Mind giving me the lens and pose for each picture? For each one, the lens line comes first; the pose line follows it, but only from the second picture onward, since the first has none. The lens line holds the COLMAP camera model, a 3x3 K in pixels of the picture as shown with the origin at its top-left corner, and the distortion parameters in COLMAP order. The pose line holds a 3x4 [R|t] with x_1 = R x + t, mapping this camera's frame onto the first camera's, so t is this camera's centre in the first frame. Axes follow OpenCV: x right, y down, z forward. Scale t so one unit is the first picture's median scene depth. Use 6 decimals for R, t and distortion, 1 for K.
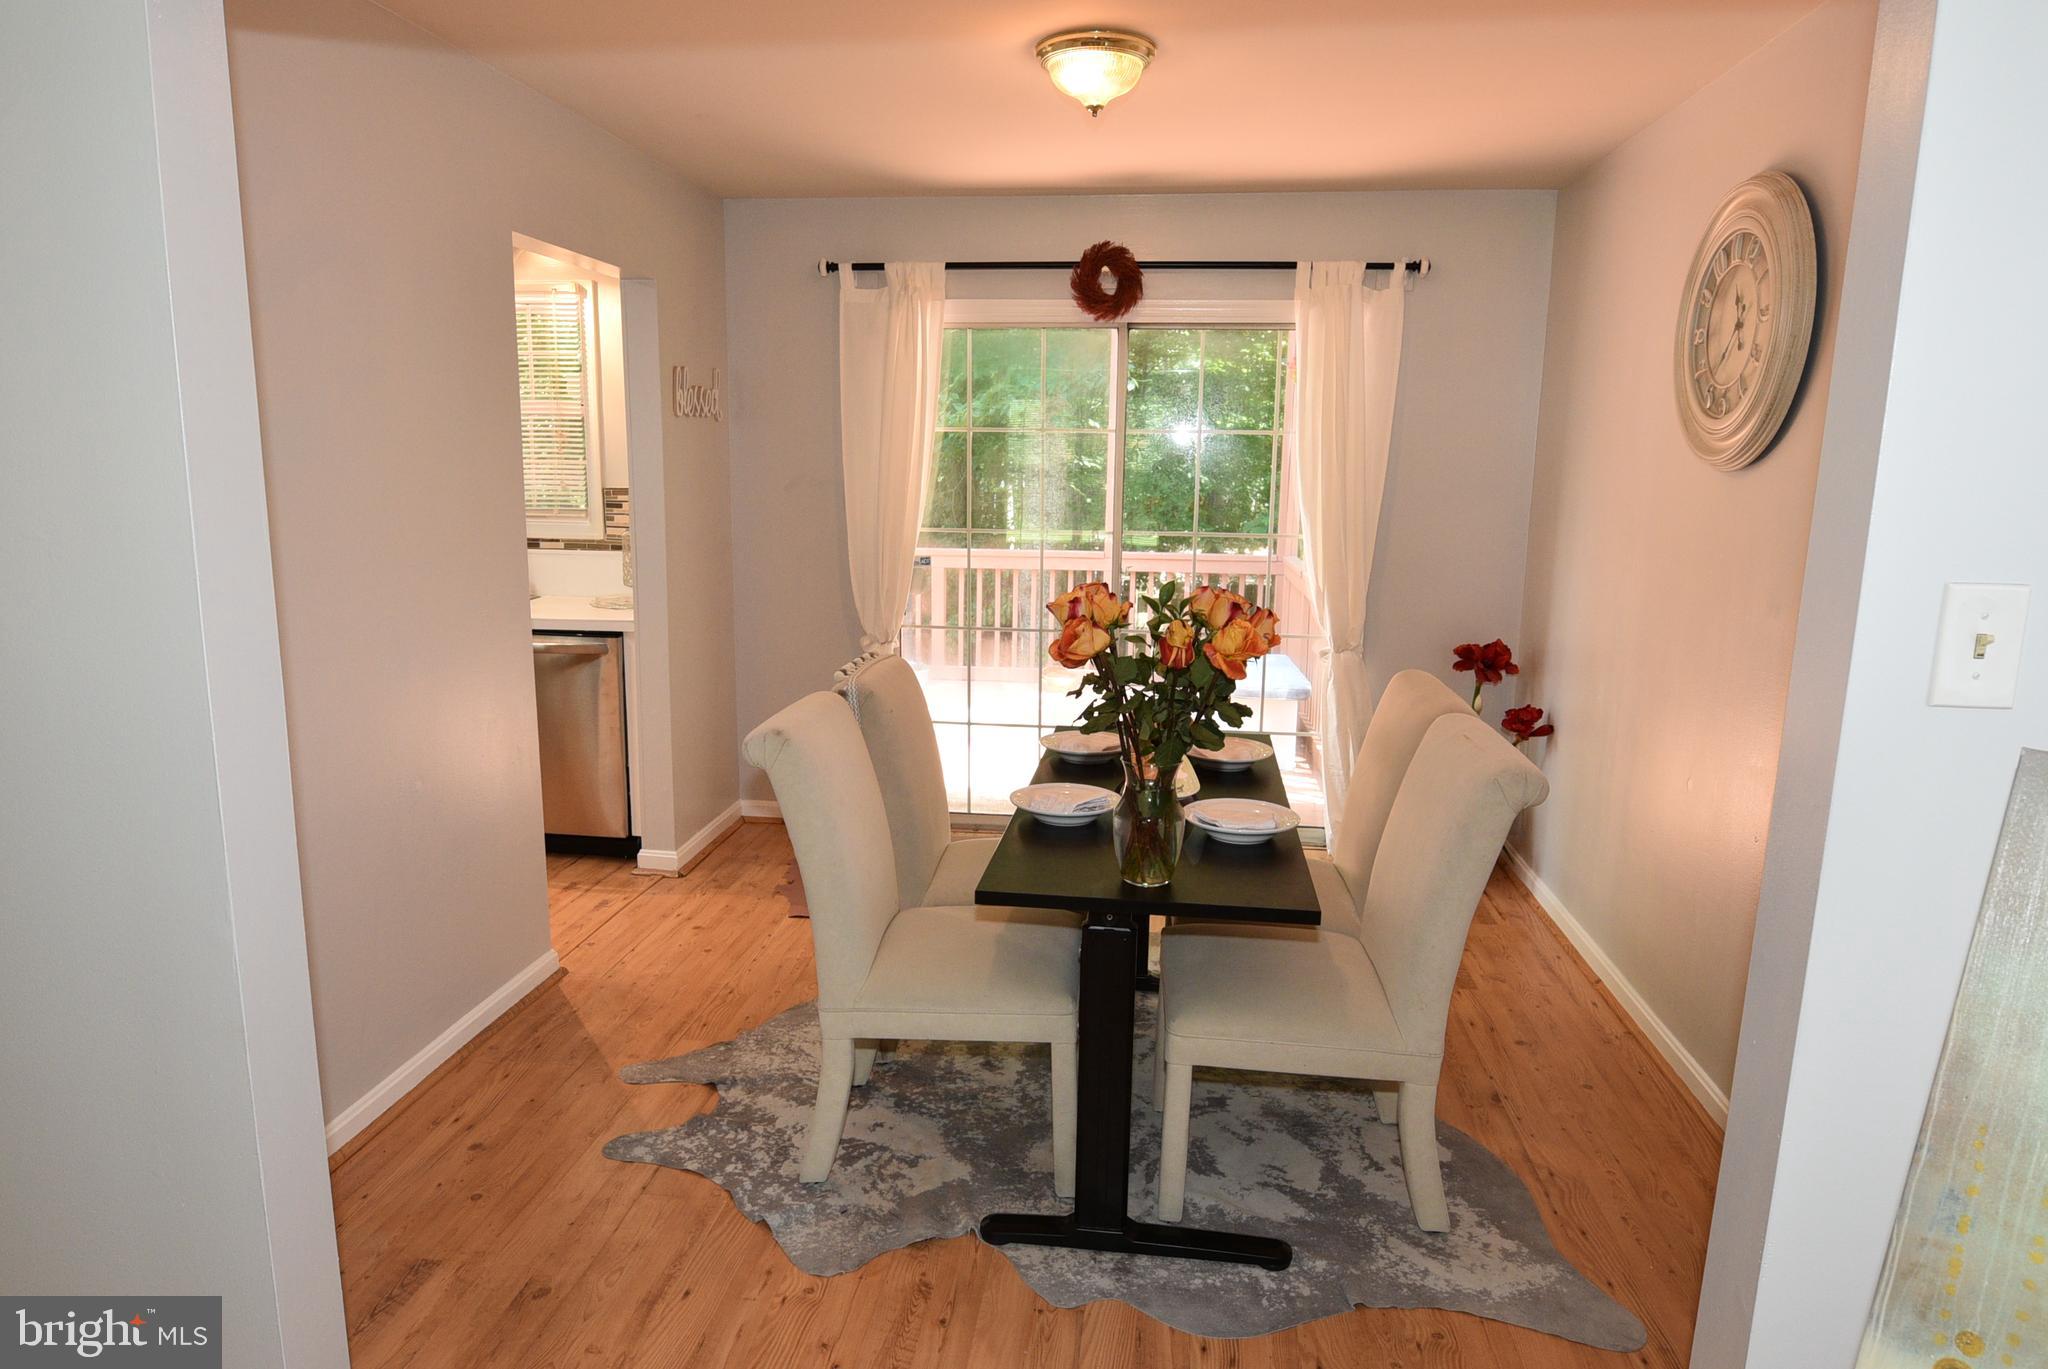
lens RADIAL K [[1248.3, 0, 1025.1], [0, 1248.3, 694.1], [0, 0, 1]] dist [-0.011270, -0.006426]
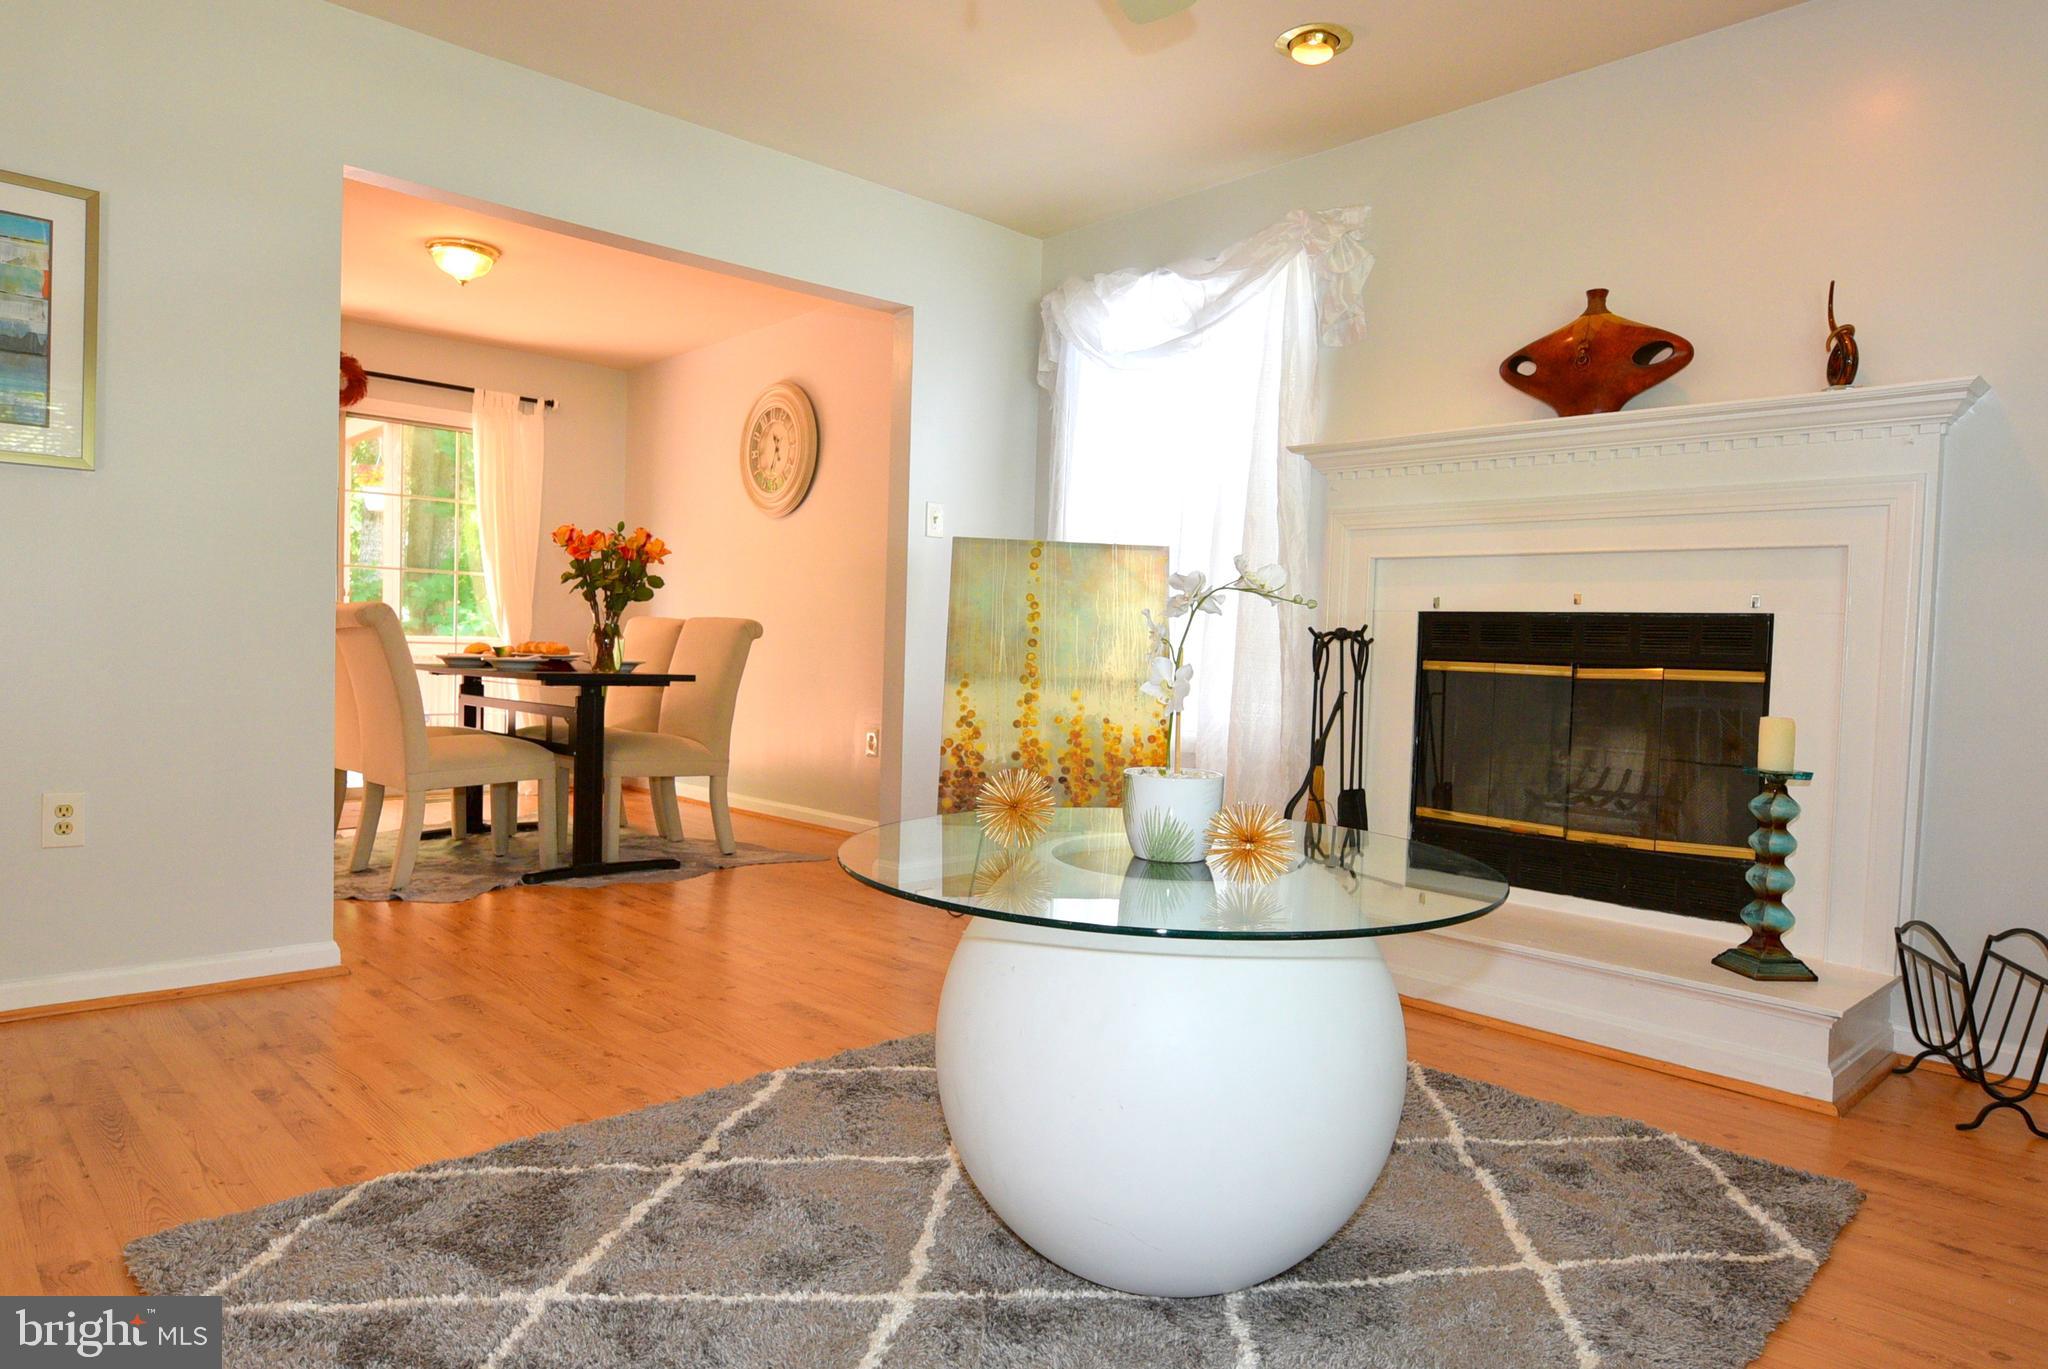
lens RADIAL K [[1243.9, 0, 1025.5], [0, 1243.9, 693.8], [0, 0, 1]] dist [-0.012567, -0.005048]
pose [[0.636548, -0.022138, 0.770919, -0.657829], [0.127229, 0.988907, -0.076655, 0.273101], [-0.760670, 0.146878, 0.632304, -0.499493]]
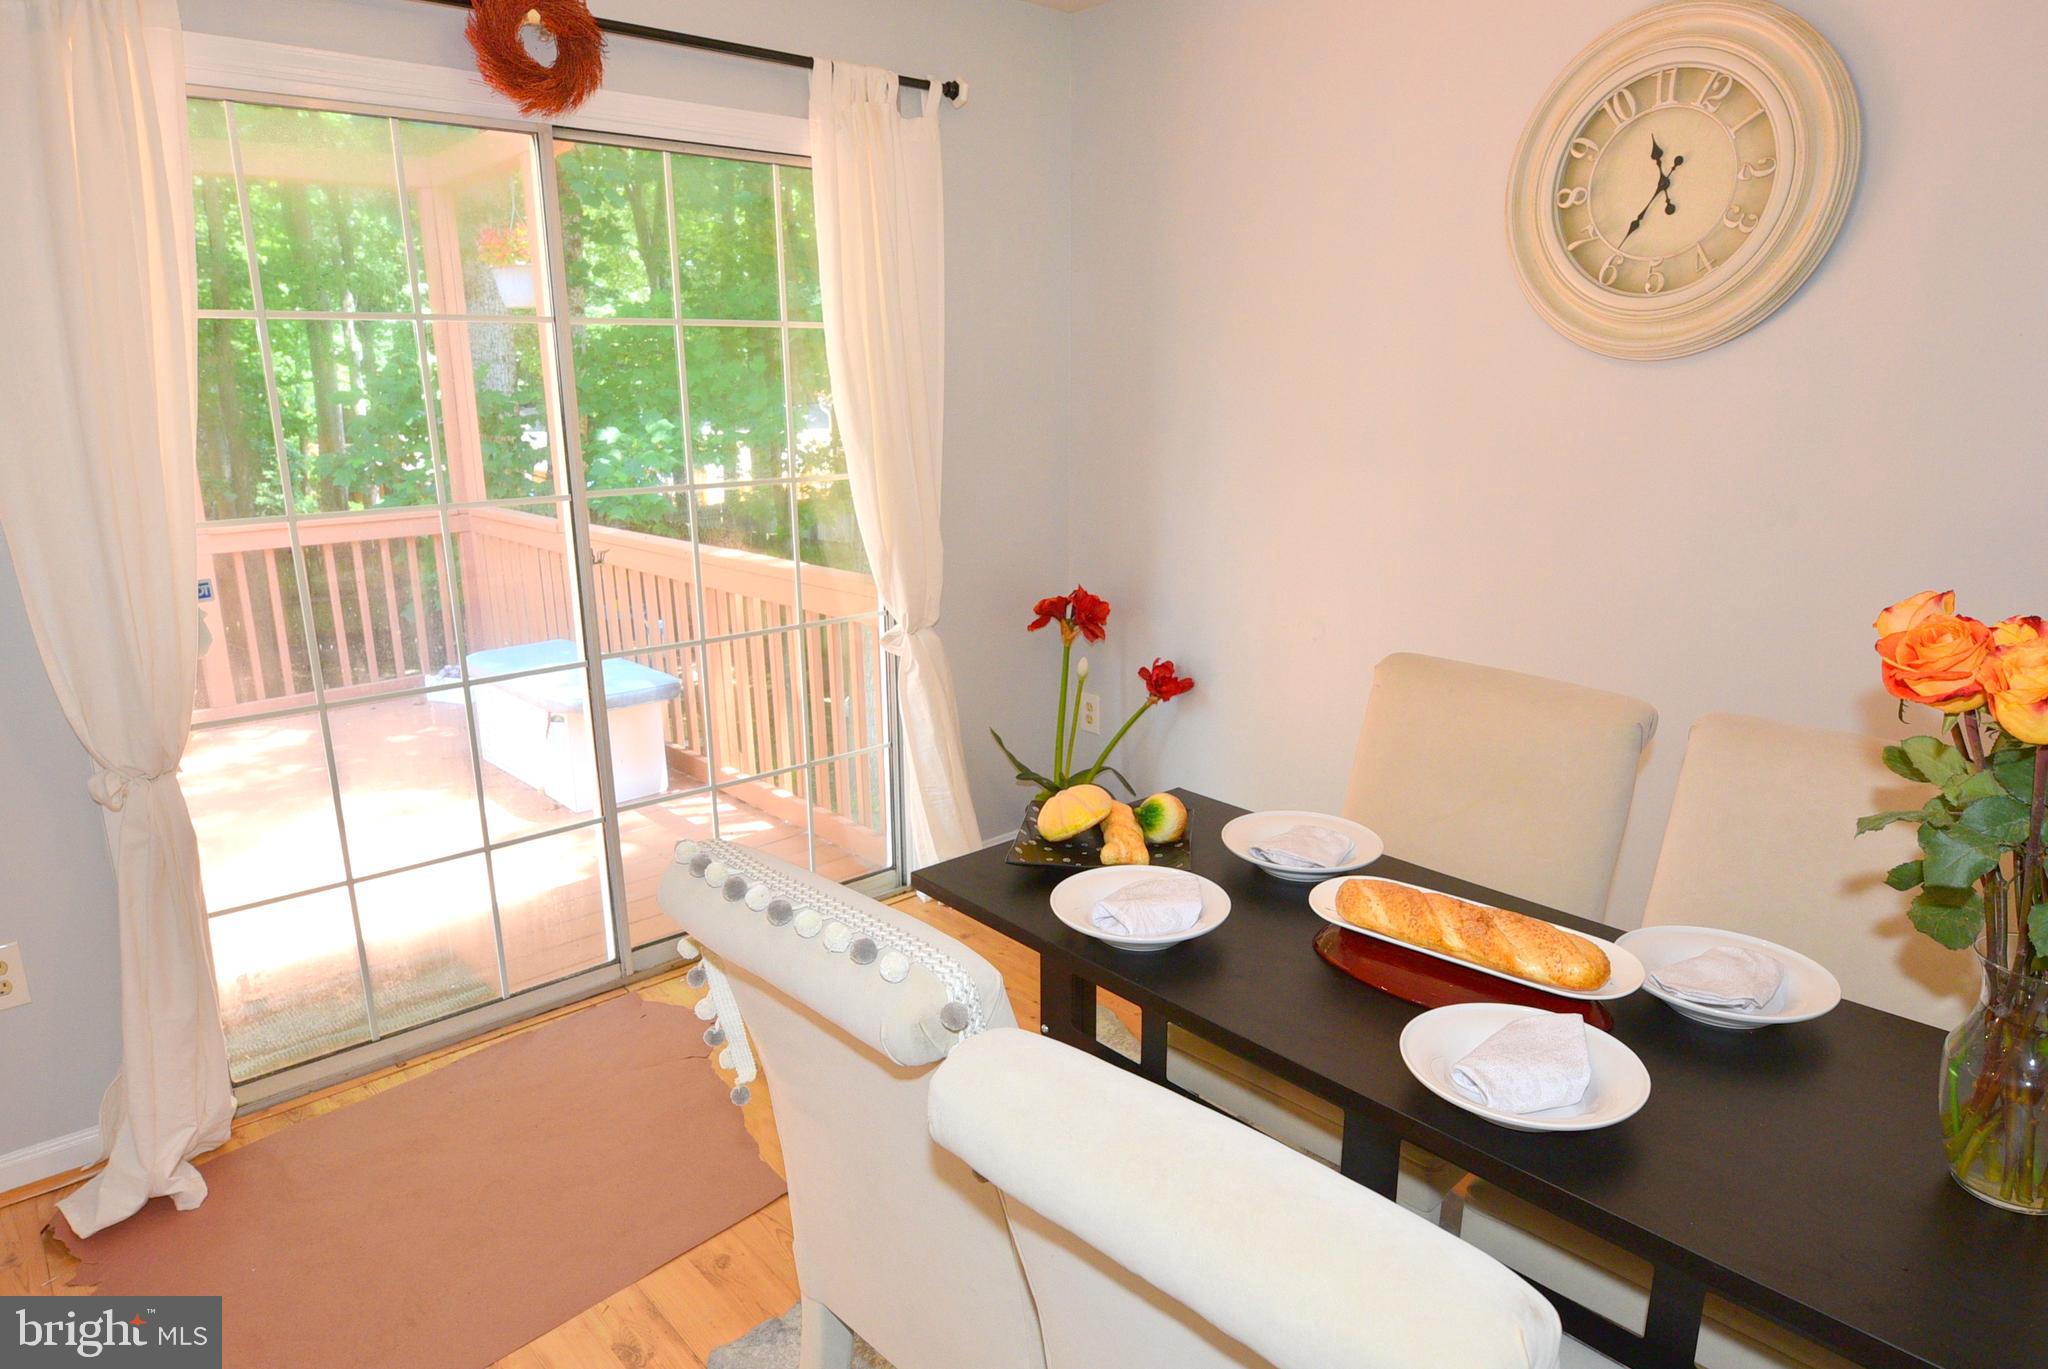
lens RADIAL K [[1243.9, 0, 1025.5], [0, 1243.9, 693.8], [0, 0, 1]] dist [-0.012567, -0.005048]
pose [[0.663242, -0.203752, 0.720135, -0.310484], [0.157522, 0.978677, 0.131825, -0.112362], [-0.731640, 0.026005, 0.681195, 0.615672]]
